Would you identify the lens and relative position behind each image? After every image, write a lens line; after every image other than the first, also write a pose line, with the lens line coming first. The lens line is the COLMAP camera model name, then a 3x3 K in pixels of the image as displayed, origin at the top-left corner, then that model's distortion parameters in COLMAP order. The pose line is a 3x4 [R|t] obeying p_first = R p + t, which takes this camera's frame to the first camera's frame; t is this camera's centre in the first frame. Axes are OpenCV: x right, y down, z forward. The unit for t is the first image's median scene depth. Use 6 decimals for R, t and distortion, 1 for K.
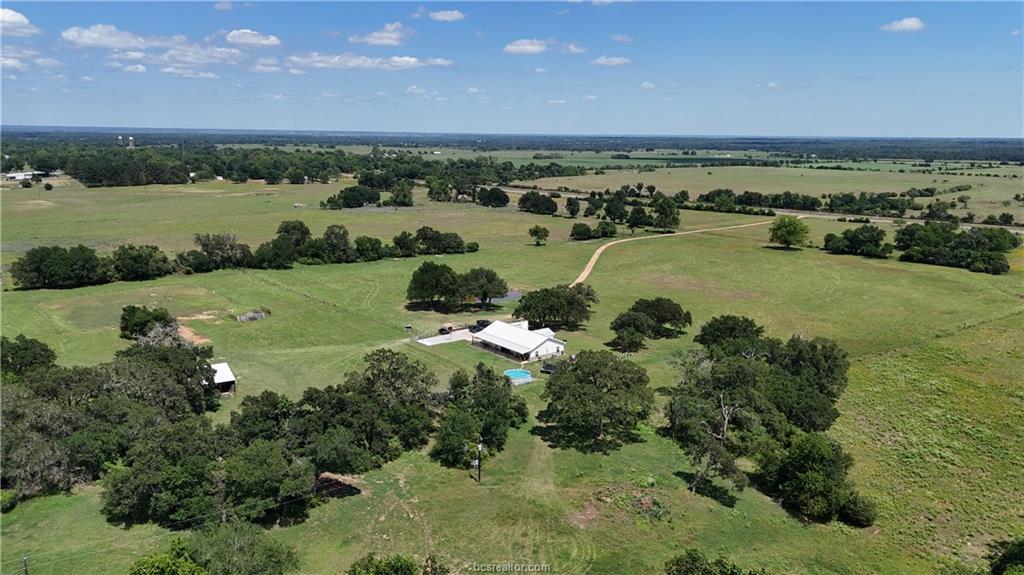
lens RADIAL K [[722.9, 0, 510.5], [0, 722.9, 288.0], [0, 0, 1]] dist [0.005680, -0.002597]
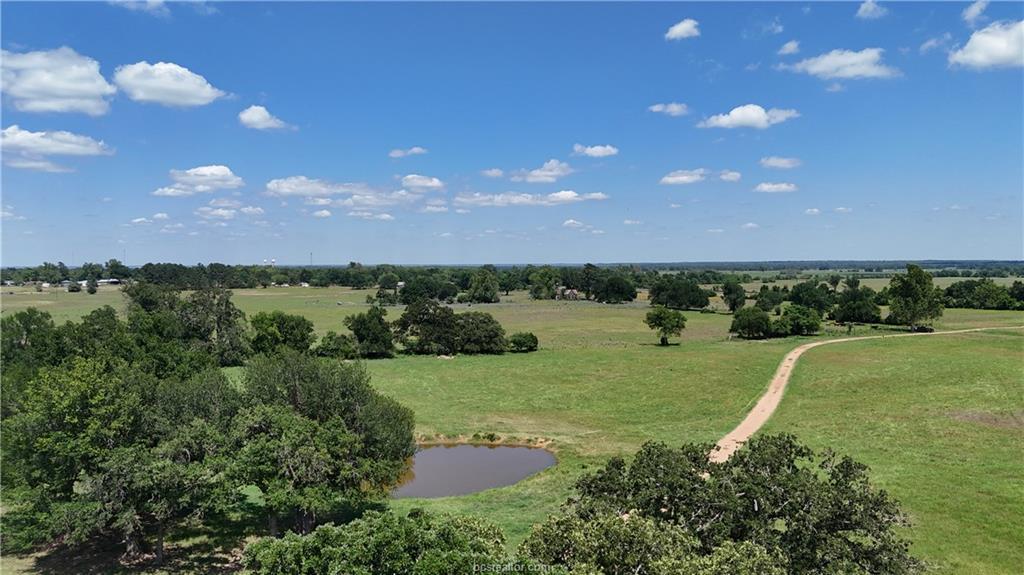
lens RADIAL K [[722.9, 0, 514.0], [0, 722.9, 285.2], [0, 0, 1]] dist [0.005680, -0.002597]
pose [[0.977949, -0.011975, -0.208498, 0.025184], [-0.026423, 0.983237, -0.180409, -0.003414], [0.207164, 0.181940, 0.961239, 0.290990]]
